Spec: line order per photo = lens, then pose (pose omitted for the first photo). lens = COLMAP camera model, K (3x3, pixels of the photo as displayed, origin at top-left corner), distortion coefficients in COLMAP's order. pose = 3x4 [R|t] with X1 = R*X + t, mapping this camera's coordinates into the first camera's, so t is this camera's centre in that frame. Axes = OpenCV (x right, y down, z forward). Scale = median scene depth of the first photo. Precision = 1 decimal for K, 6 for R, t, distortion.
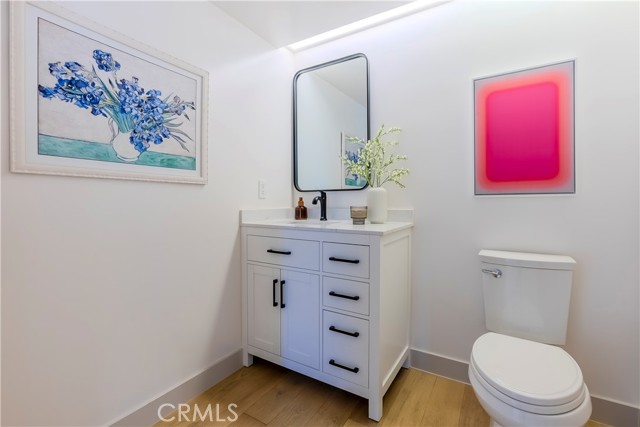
lens RADIAL K [[290.5, 0, 319.5], [0, 290.5, 202.8], [0, 0, 1]] dist [-0.001390, -0.000073]
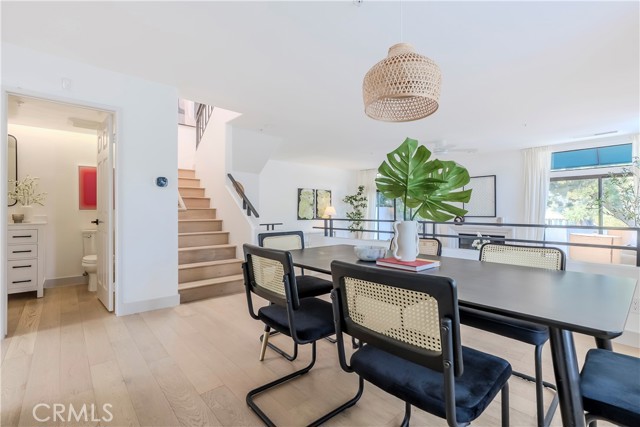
lens RADIAL K [[294.6, 0, 318.1], [0, 294.6, 209.9], [0, 0, 1]] dist [-0.001965, -0.000047]
pose [[0.298267, 0.000337, 0.954482, -1.392161], [0.007283, 0.999970, -0.002629, 0.001224], [-0.954455, 0.007736, 0.298256, -1.899420]]
